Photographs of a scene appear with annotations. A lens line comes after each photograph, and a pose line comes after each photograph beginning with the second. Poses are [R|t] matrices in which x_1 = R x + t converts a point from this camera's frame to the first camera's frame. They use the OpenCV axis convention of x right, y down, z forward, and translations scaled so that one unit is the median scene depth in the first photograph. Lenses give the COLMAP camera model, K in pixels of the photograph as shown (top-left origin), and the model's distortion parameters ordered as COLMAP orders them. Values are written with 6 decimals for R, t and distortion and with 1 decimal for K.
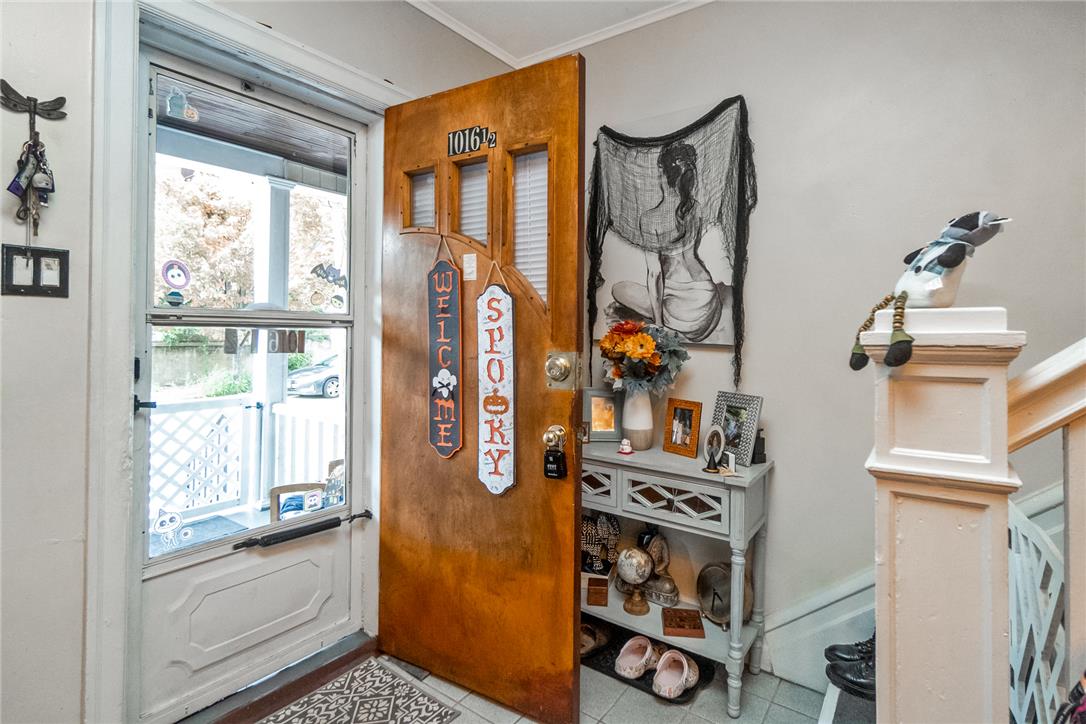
lens RADIAL K [[537.1, 0, 551.9], [0, 537.1, 332.4], [0, 0, 1]] dist [0.013007, -0.000270]
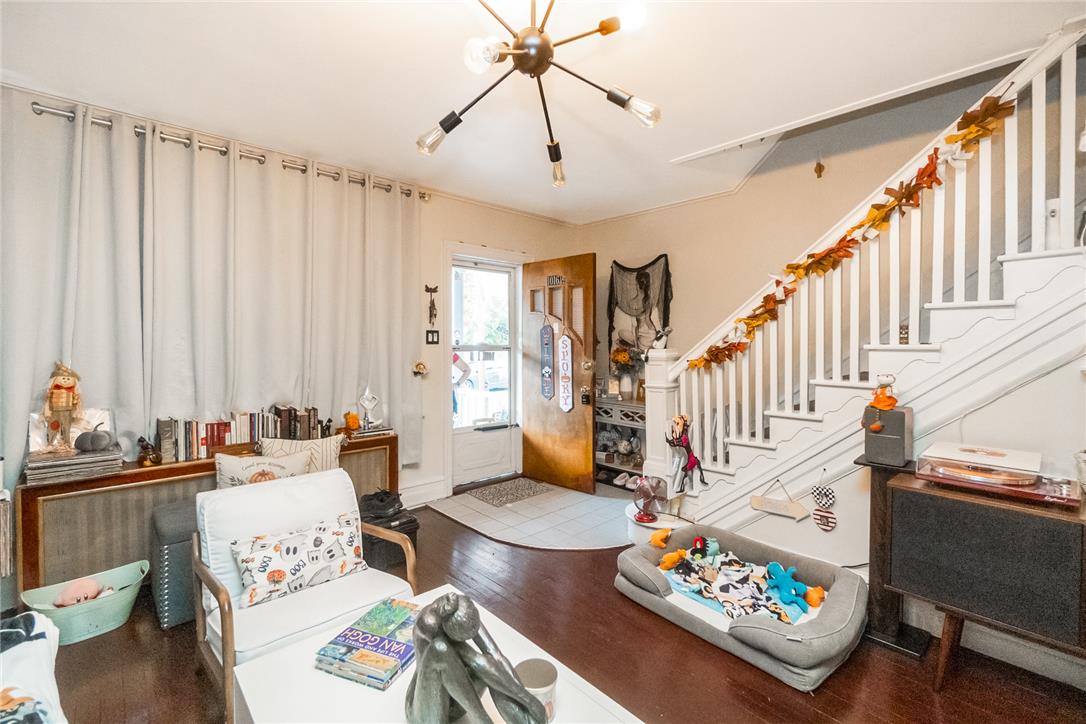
lens RADIAL K [[482.3, 0, 544.7], [0, 482.3, 358.5], [0, 0, 1]] dist [-0.009055, -0.001166]
pose [[0.979334, -0.004154, -0.202206, 0.257669], [0.010845, 0.999429, 0.031995, -0.044708], [0.201957, -0.033527, 0.978820, -1.266445]]
